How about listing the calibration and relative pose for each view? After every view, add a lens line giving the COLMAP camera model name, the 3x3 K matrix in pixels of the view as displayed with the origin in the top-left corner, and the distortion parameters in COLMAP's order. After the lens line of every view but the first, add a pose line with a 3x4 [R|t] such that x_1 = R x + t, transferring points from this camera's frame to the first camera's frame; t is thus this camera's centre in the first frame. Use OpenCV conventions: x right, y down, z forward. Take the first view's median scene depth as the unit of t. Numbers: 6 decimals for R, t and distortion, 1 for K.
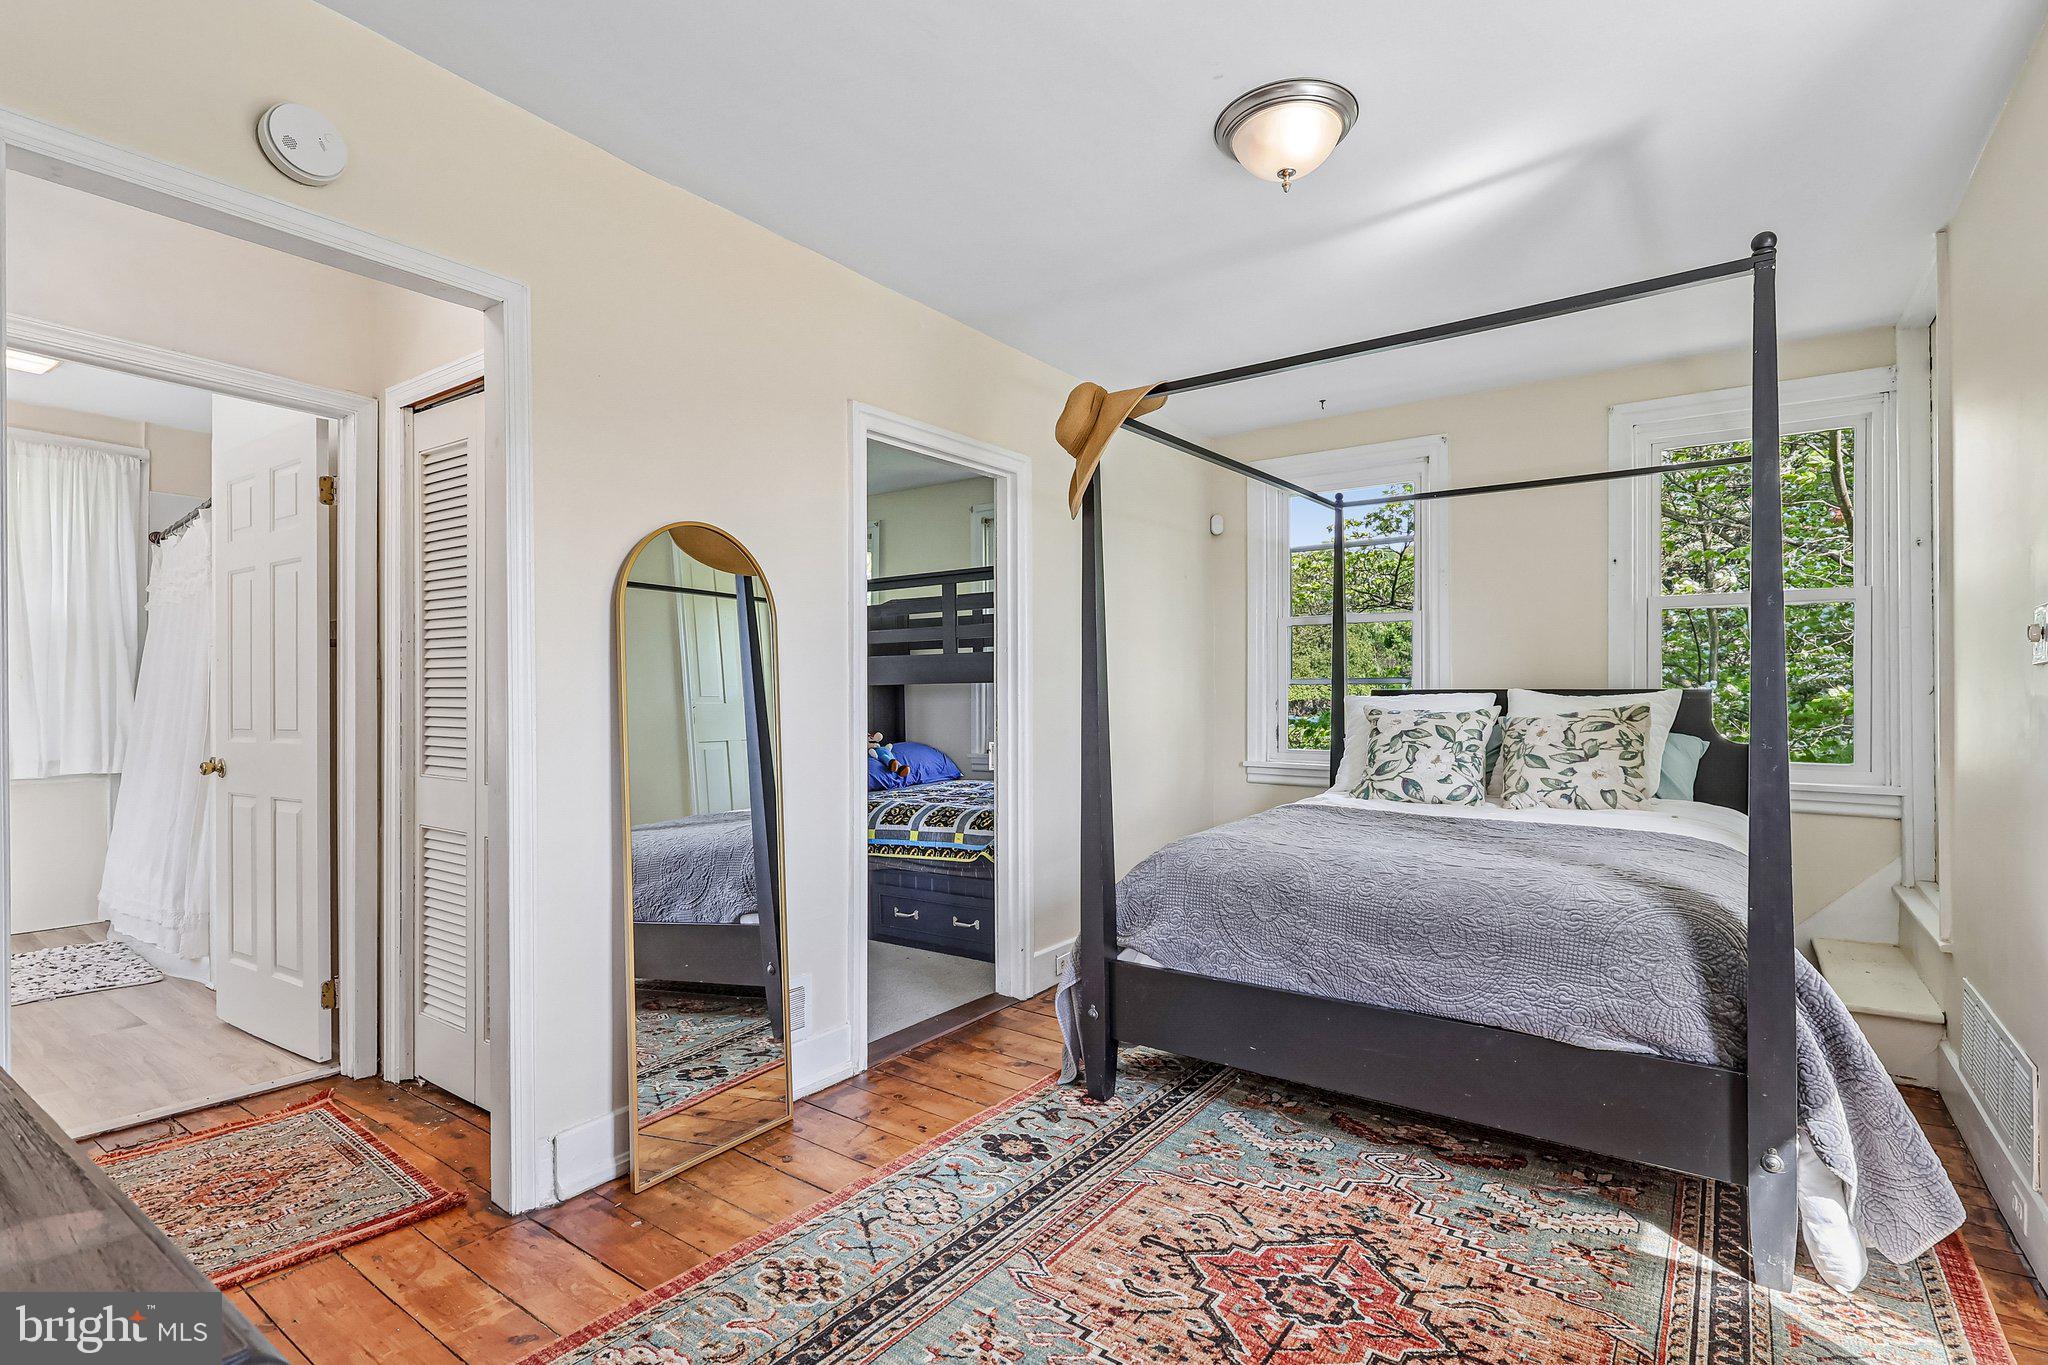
lens RADIAL K [[973.1, 0, 1020.7], [0, 973.1, 689.4], [0, 0, 1]] dist [-0.002669, 0.000631]
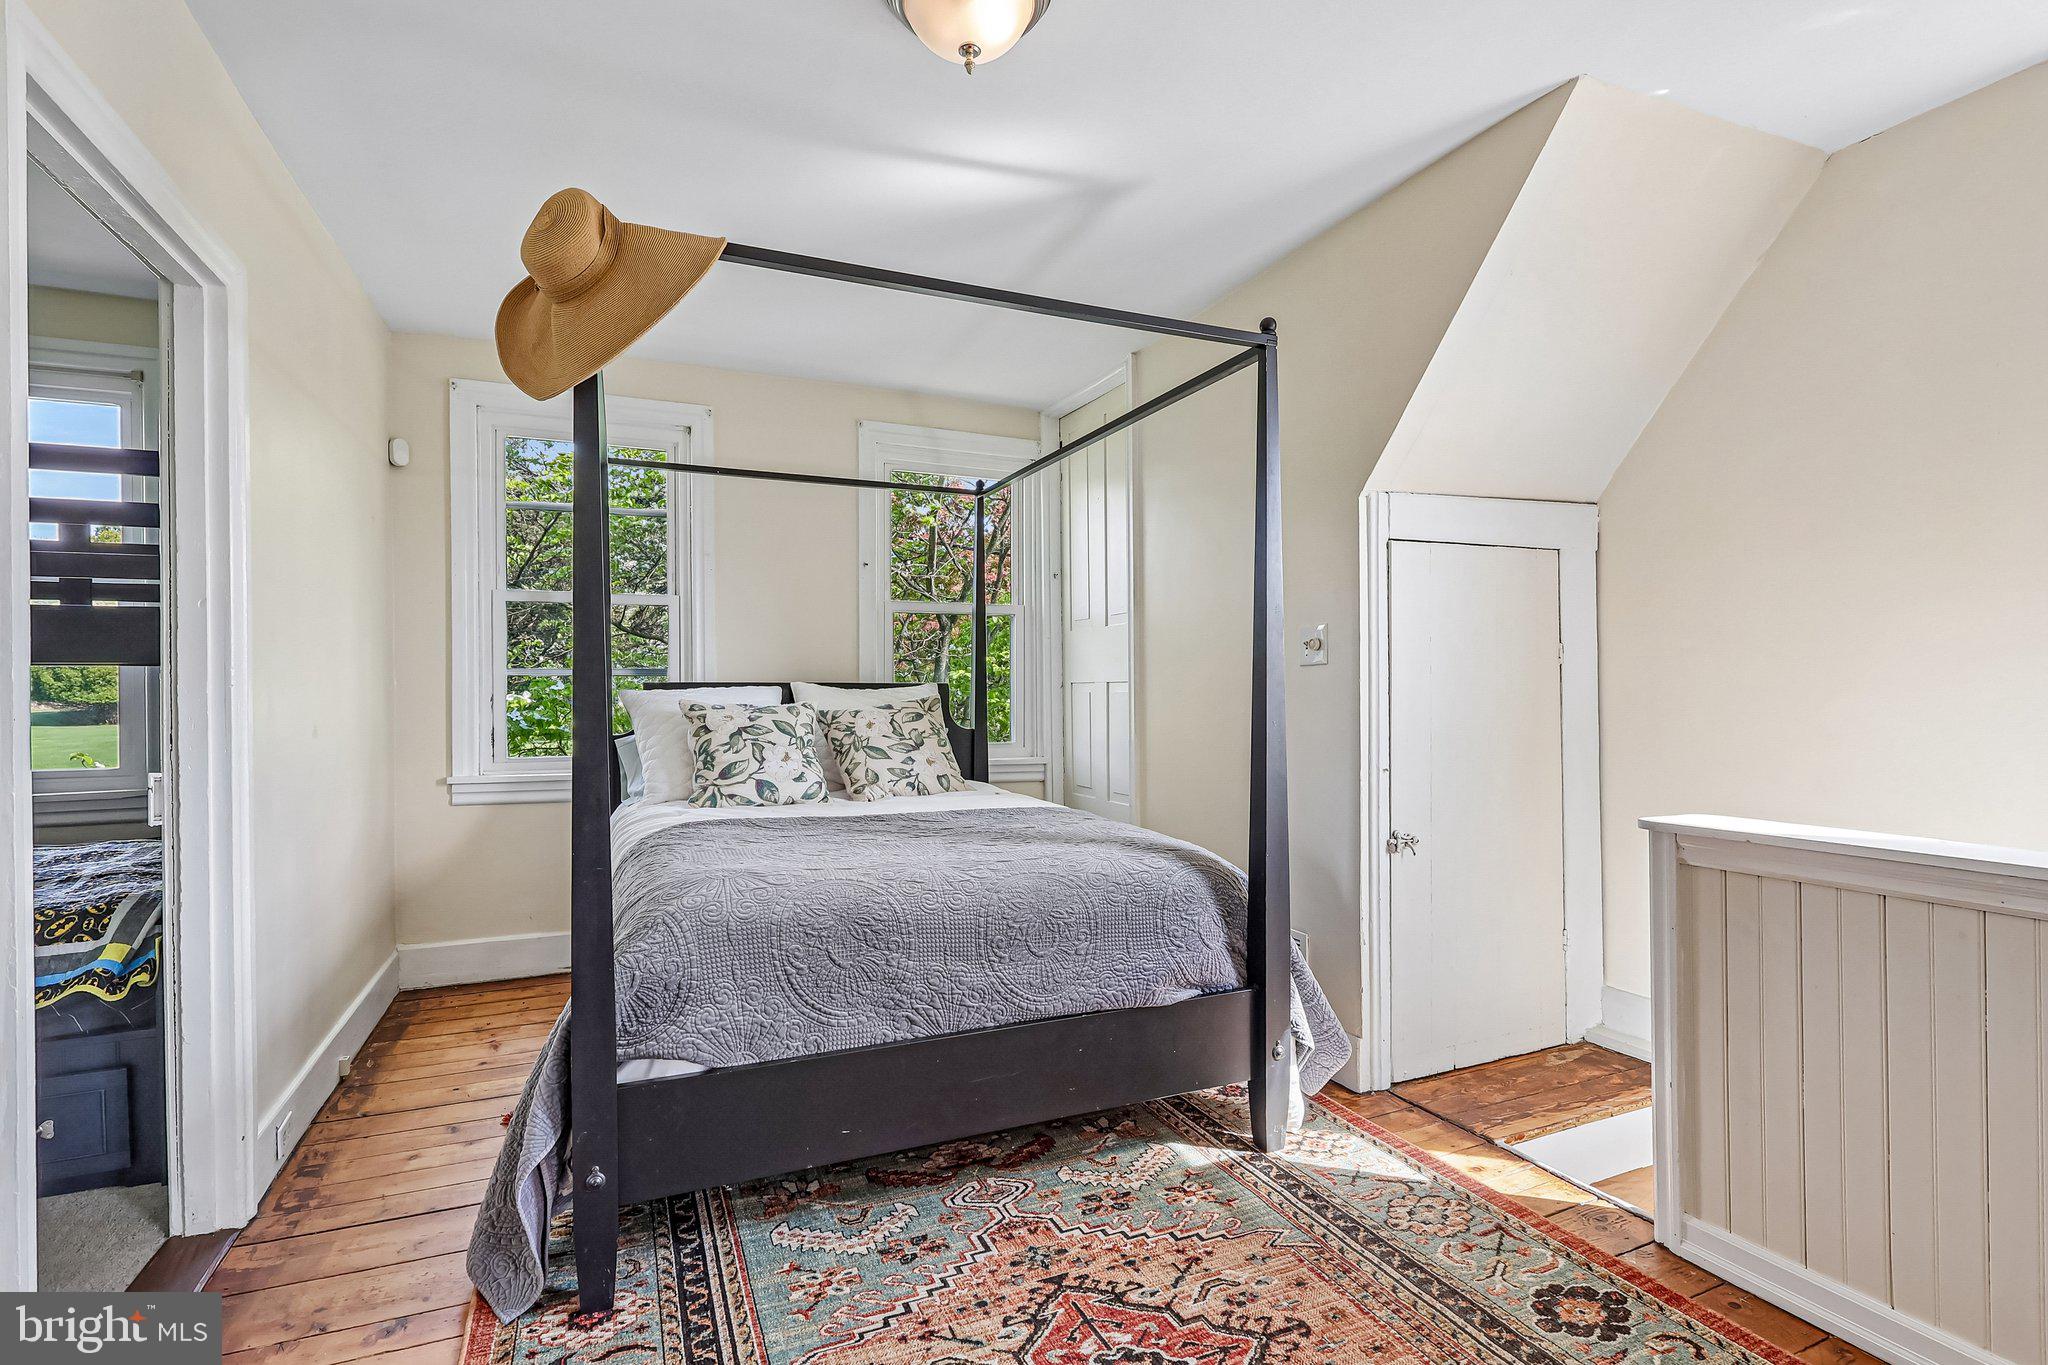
lens RADIAL K [[973.1, 0, 1020.7], [0, 973.1, 689.4], [0, 0, 1]] dist [-0.002669, 0.000631]
pose [[0.511837, 0.001459, 0.859081, -0.273247], [-0.002610, 0.999997, -0.000143, 0.007629], [-0.859079, -0.002169, 0.511839, 0.354395]]
